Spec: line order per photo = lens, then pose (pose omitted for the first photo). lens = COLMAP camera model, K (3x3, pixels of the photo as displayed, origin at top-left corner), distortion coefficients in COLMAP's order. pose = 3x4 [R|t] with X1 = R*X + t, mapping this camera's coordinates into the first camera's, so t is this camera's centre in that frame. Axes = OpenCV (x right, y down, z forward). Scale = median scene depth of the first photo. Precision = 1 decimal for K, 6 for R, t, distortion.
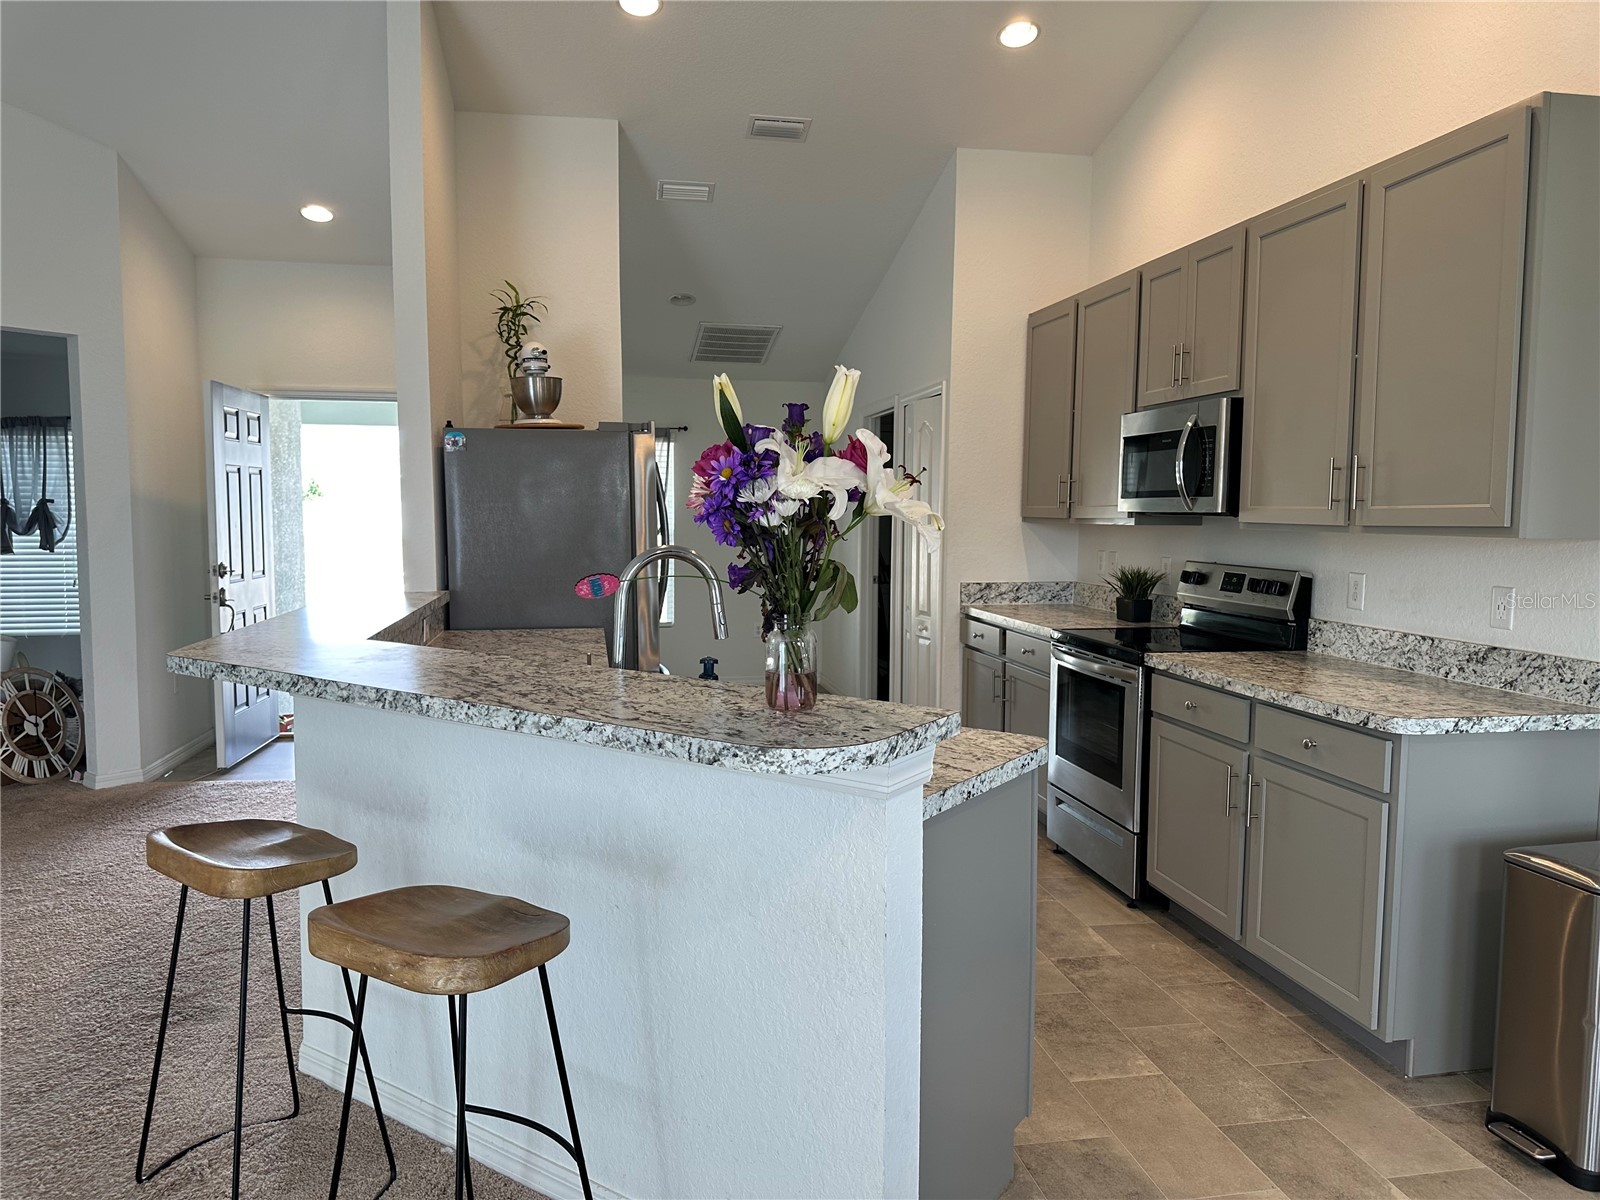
lens RADIAL K [[1116.5, 0, 799.6], [0, 1116.5, 610.8], [0, 0, 1]] dist [0.082939, -0.103255]
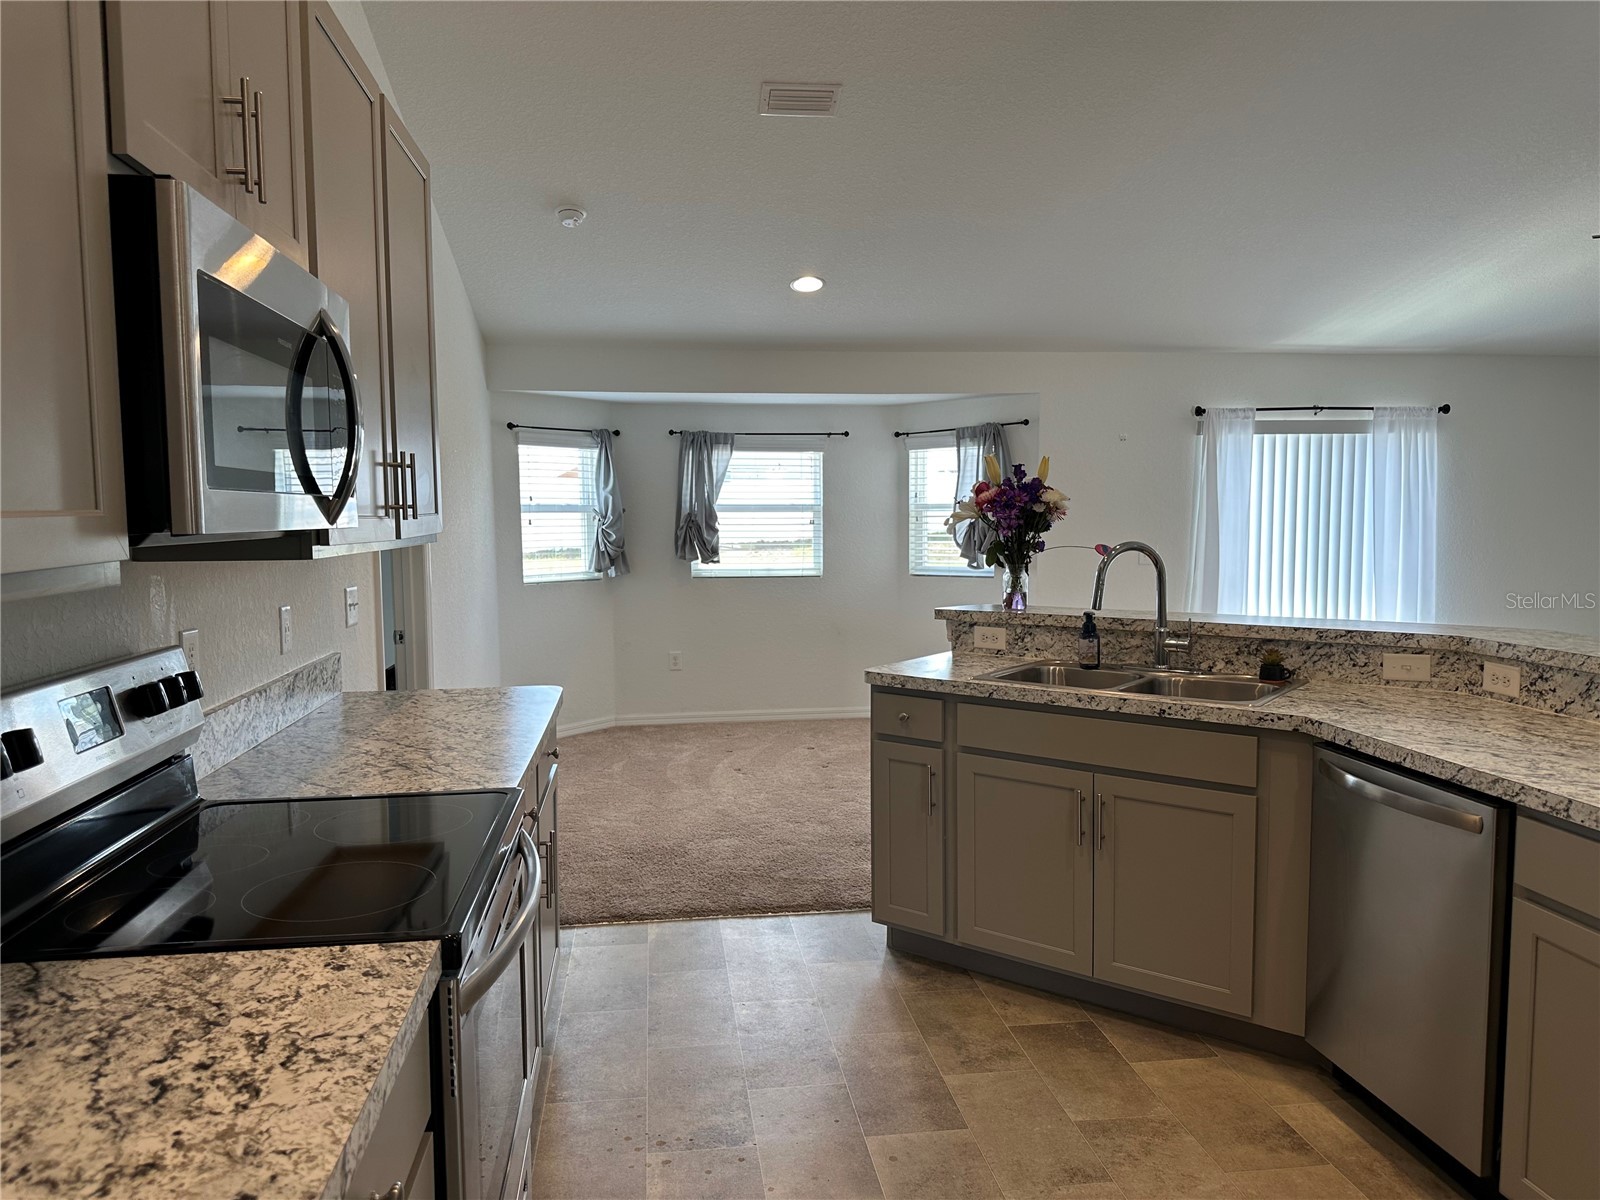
lens RADIAL K [[1112.8, 0, 792.9], [0, 1112.8, 603.0], [0, 0, 1]] dist [0.170000, -0.331257]
pose [[-0.998469, 0.000058, 0.055307, 0.146031], [0.009445, 0.985488, 0.169480, -0.140752], [-0.054495, 0.169743, -0.983980, 1.527019]]
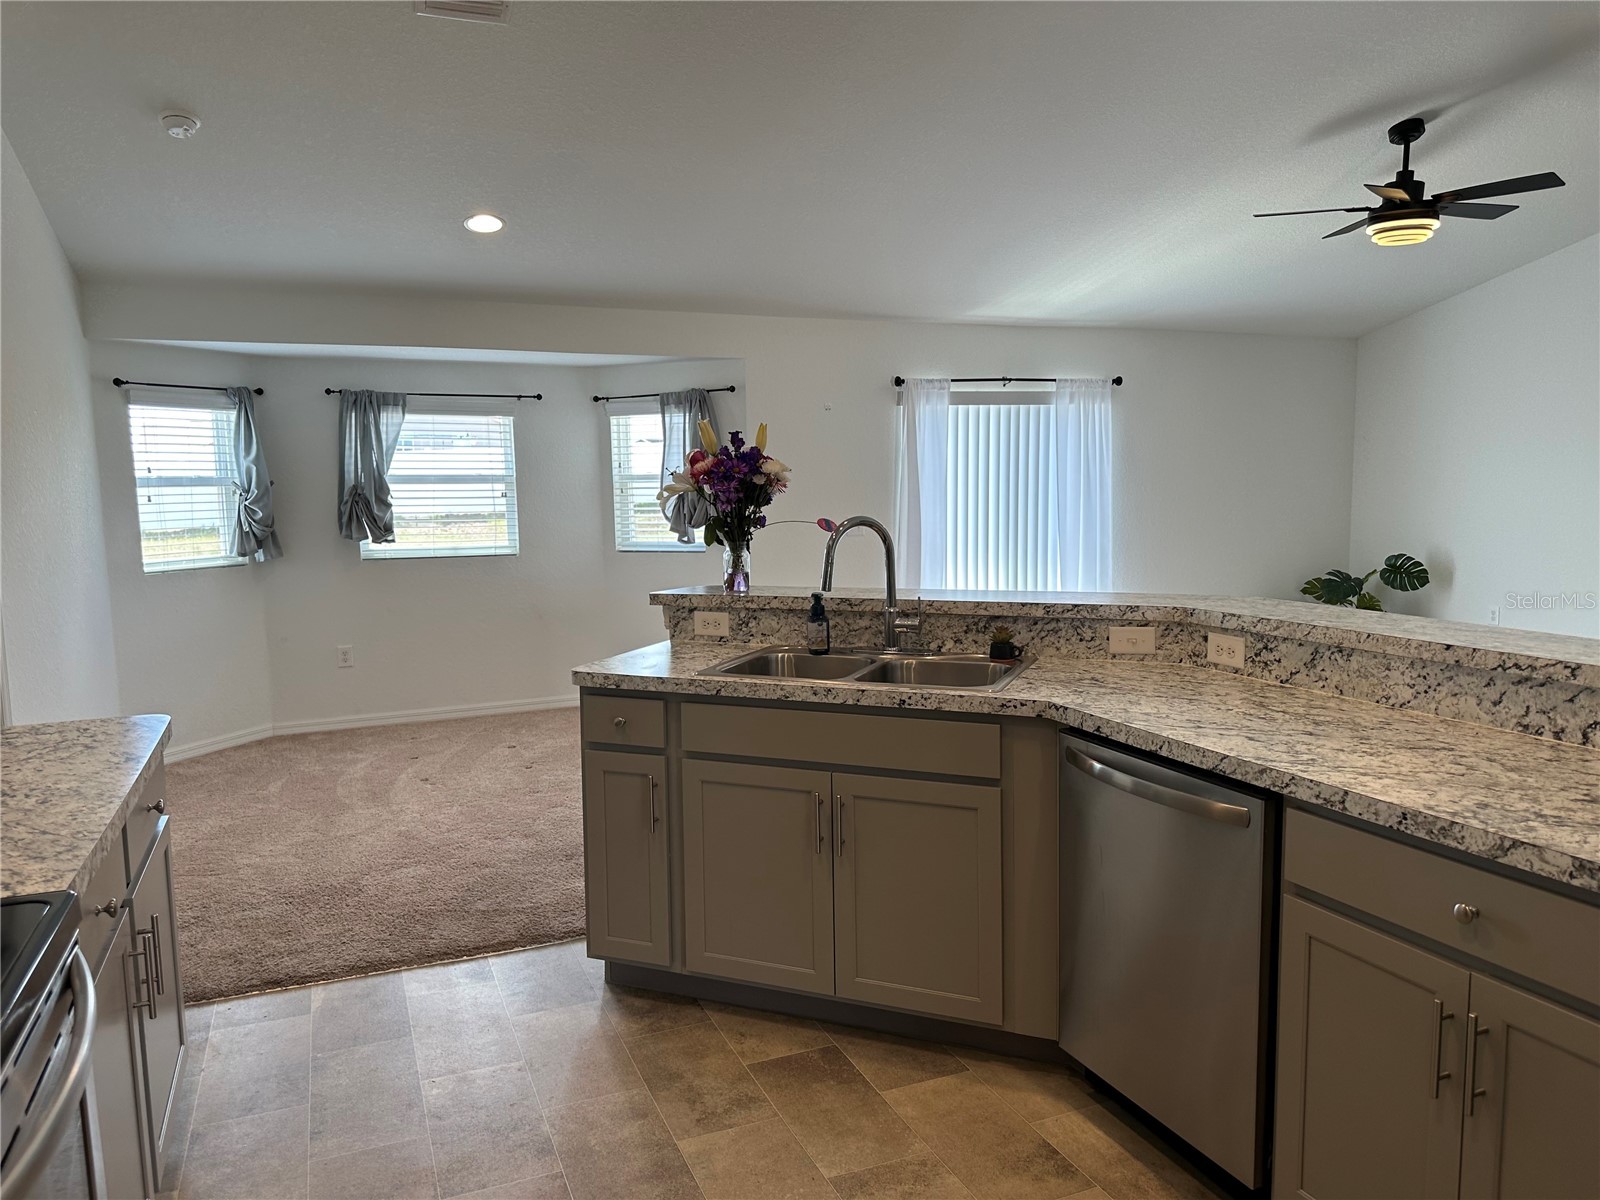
lens RADIAL K [[1112.8, 0, 792.9], [0, 1112.8, 603.0], [0, 0, 1]] dist [0.170000, -0.331257]
pose [[-0.978000, 0.035815, -0.205506, 0.145763], [-0.005298, 0.980569, 0.196105, -0.132380], [0.208536, 0.192879, -0.958807, 1.410335]]
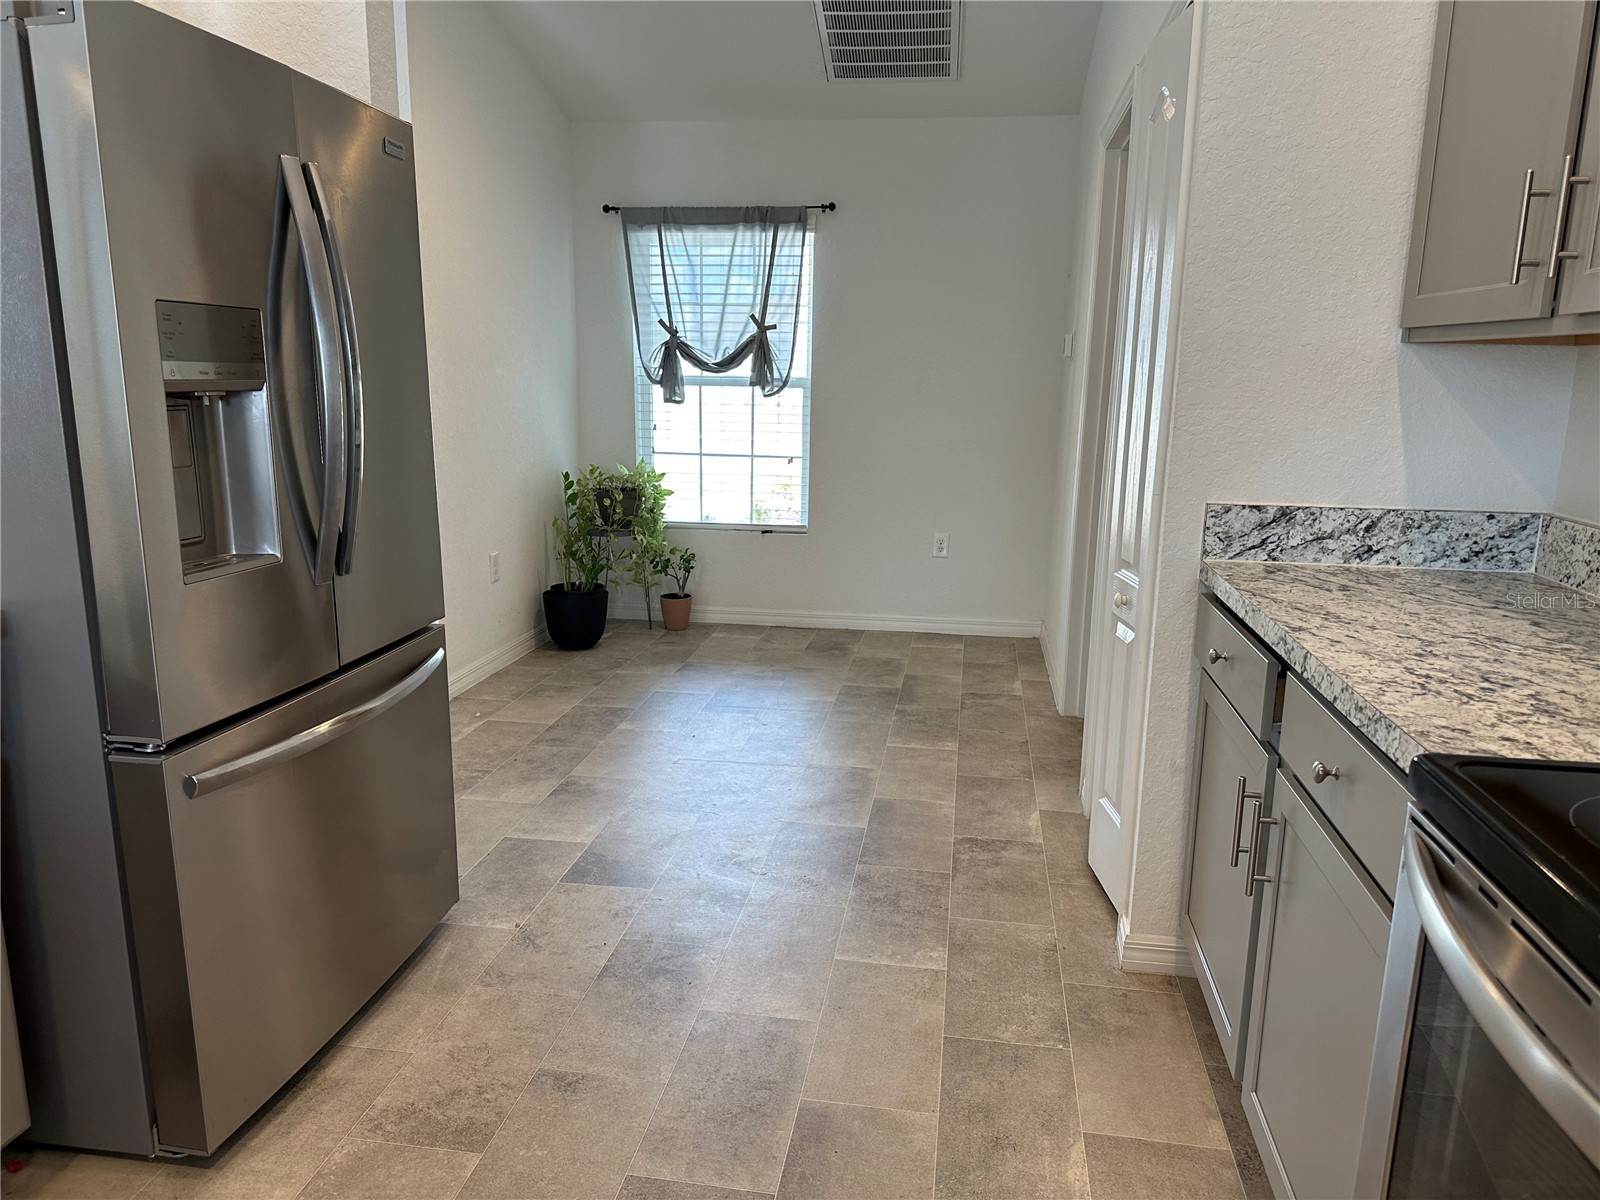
lens RADIAL K [[1120.2, 0, 793.6], [0, 1120.2, 623.3], [0, 0, 1]] dist [0.092760, -0.146660]
pose [[0.942838, 0.082995, -0.322752, 0.210109], [-0.041878, 0.990322, 0.132323, -0.045084], [0.330610, -0.111243, 0.937188, 0.877269]]
